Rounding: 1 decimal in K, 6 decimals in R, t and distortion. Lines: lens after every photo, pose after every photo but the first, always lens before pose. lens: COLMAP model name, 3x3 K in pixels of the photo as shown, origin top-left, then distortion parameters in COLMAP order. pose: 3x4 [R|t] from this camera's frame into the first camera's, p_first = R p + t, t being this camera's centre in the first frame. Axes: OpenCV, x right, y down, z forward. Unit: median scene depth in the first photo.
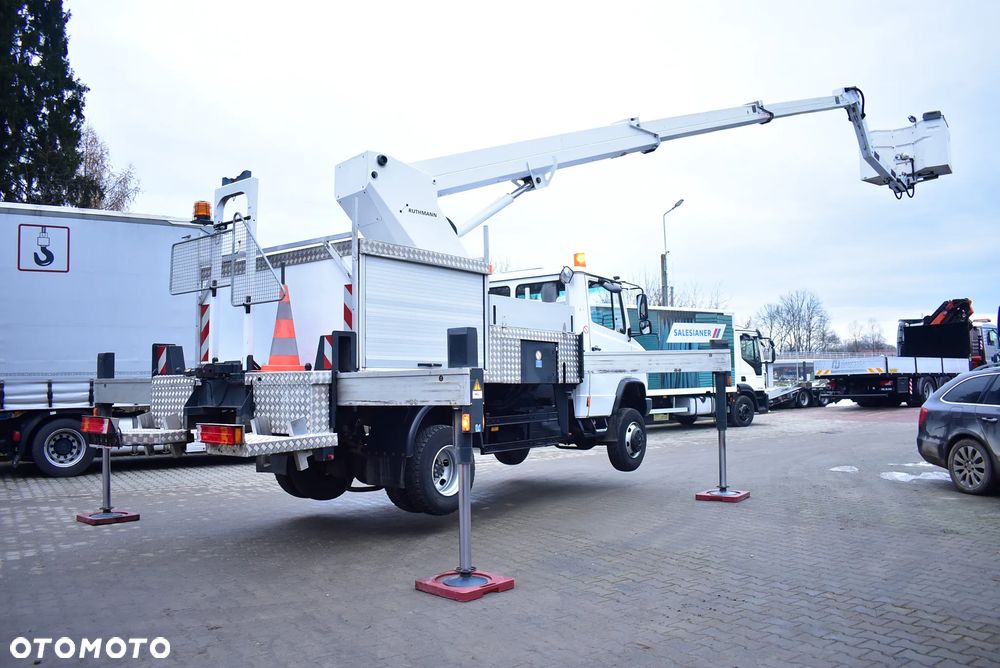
lens RADIAL K [[783.7, 0, 504.3], [0, 783.7, 323.1], [0, 0, 1]] dist [-0.091472, 0.012076]
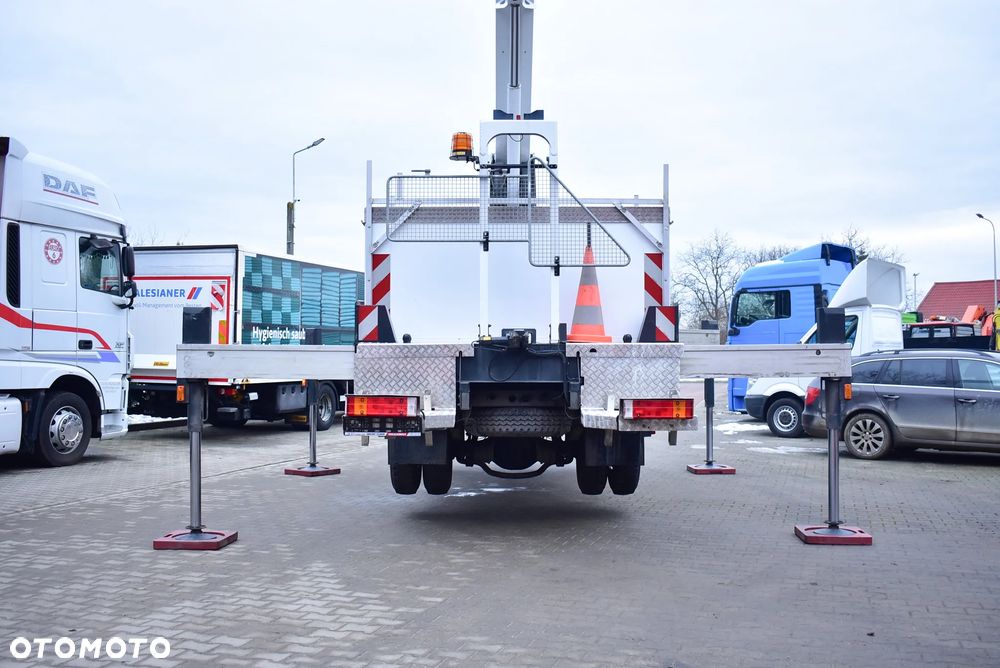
lens RADIAL K [[1023.6, 0, 500.2], [0, 1023.6, 332.2], [0, 0, 1]] dist [-0.049720, 0.007290]
pose [[0.798017, 0.032788, 0.601742, -0.868928], [-0.059531, 0.997924, 0.024573, 0.021955], [-0.599687, -0.055432, 0.798313, 0.081721]]
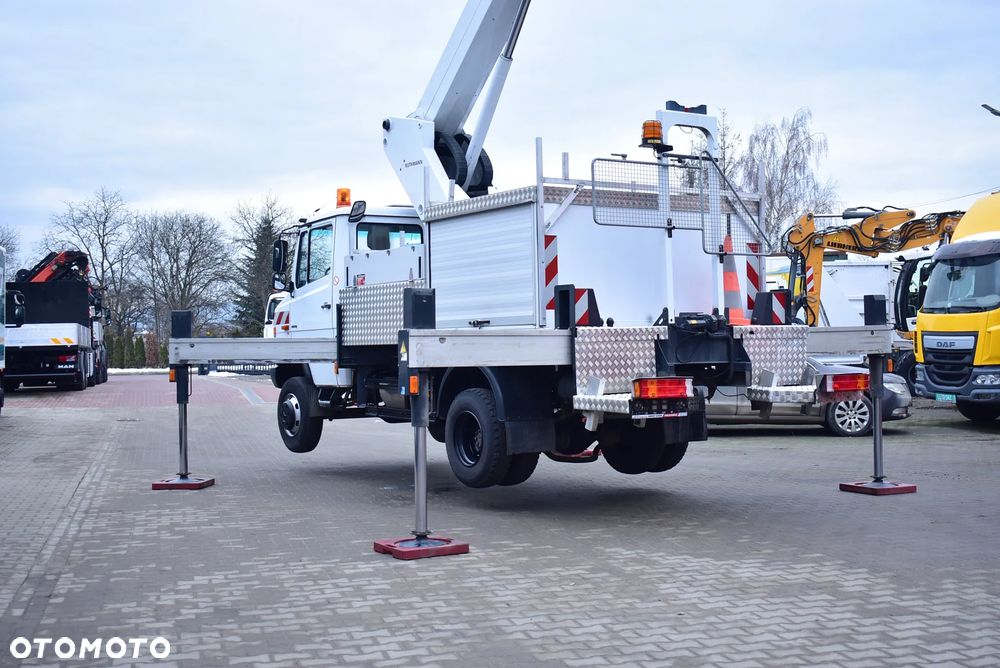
lens RADIAL K [[1237.3, 0, 497.5], [0, 1237.3, 321.6], [0, 0, 1]] dist [-0.030368, -0.016495]
pose [[0.342493, 0.026882, 0.939136, -1.471961], [-0.063128, 0.997990, -0.005545, 0.068130], [-0.937397, -0.057386, 0.343501, 0.587590]]
